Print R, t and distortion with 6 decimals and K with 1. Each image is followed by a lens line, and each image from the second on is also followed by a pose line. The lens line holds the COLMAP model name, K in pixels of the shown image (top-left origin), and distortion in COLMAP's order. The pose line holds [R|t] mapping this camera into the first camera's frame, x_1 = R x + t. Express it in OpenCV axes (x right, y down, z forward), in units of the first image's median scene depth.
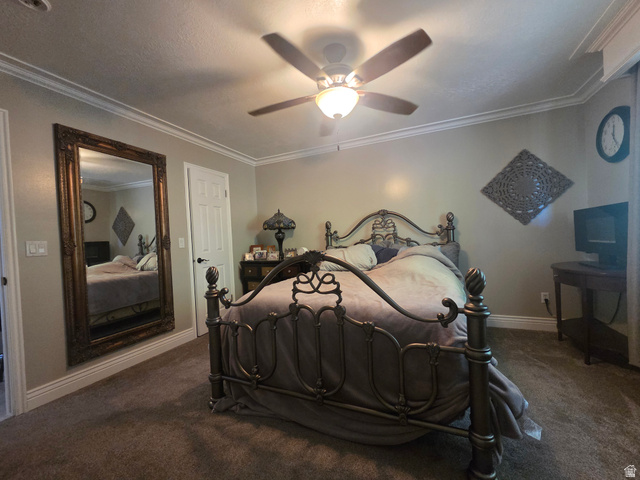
lens RADIAL K [[261.2, 0, 320.1], [0, 261.2, 242.0], [0, 0, 1]] dist [0.003433, -0.000441]
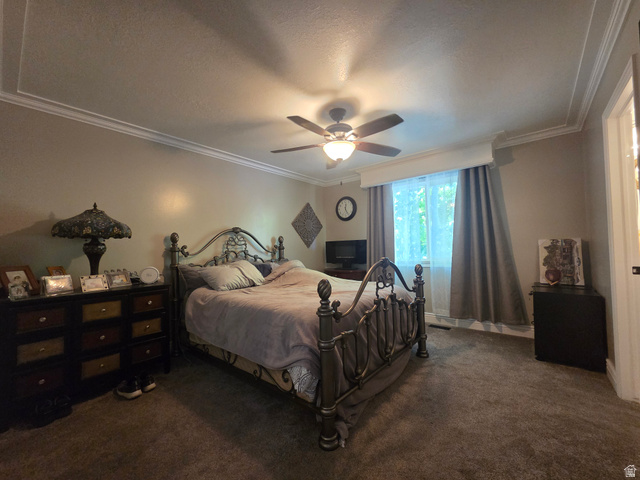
lens RADIAL K [[261.2, 0, 321.4], [0, 261.2, 242.3], [0, 0, 1]] dist [0.003433, -0.000441]
pose [[0.274449, 0.066290, 0.959314, -0.759541], [0.023048, 0.996881, -0.075480, 0.023366], [-0.961325, 0.042826, 0.272066, 0.467518]]
